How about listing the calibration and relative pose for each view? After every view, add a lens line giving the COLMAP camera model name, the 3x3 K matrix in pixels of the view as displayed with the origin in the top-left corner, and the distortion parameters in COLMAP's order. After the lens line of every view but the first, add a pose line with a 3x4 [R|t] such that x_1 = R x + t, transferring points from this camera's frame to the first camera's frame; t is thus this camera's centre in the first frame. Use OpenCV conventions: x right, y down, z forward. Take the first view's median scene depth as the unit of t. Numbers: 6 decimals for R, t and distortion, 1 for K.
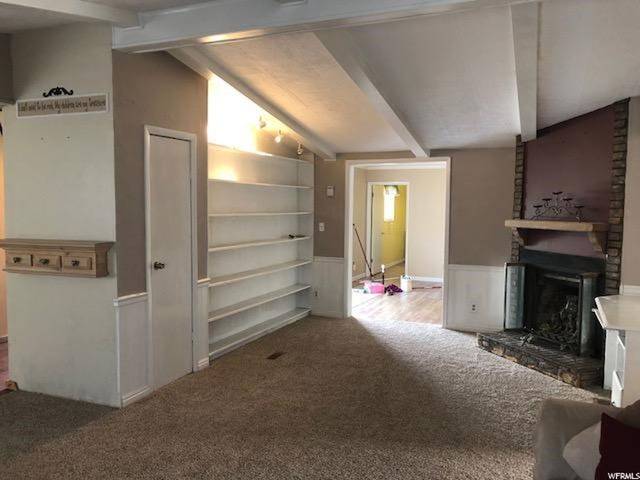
lens RADIAL K [[530.3, 0, 320.0], [0, 530.3, 240.0], [0, 0, 1]] dist [0.012361, 0.004511]
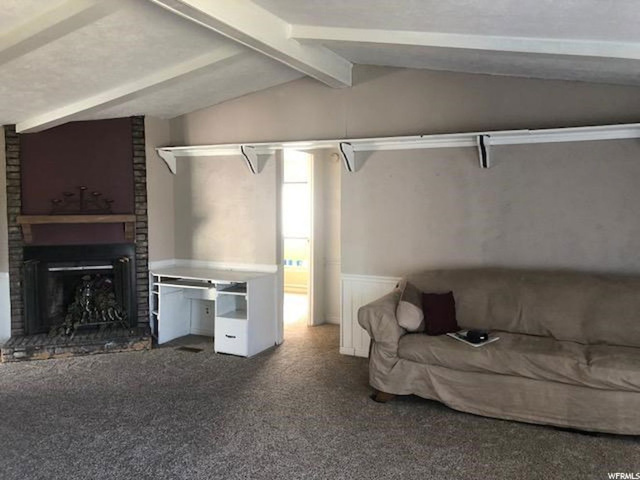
lens RADIAL K [[530.3, 0, 320.0], [0, 530.3, 240.0], [0, 0, 1]] dist [0.012361, 0.004511]
pose [[0.034257, -0.084096, 0.995869, -0.675223], [0.070608, 0.994167, 0.081524, -0.043222], [-0.996916, 0.067524, 0.039995, 0.536464]]
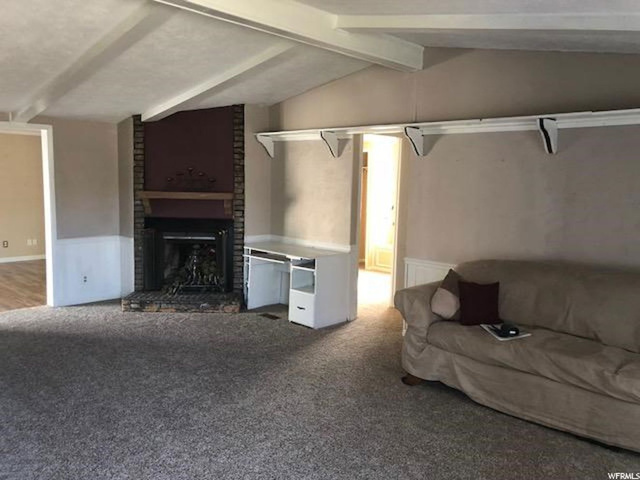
lens RADIAL K [[528.3, 0, 324.4], [0, 528.3, 238.9], [0, 0, 1]] dist [0.024135, -0.008143]
pose [[0.347960, -0.106354, 0.931457, -0.673991], [0.047407, 0.994269, 0.095816, -0.033731], [-0.936310, 0.010817, 0.351008, 0.303512]]
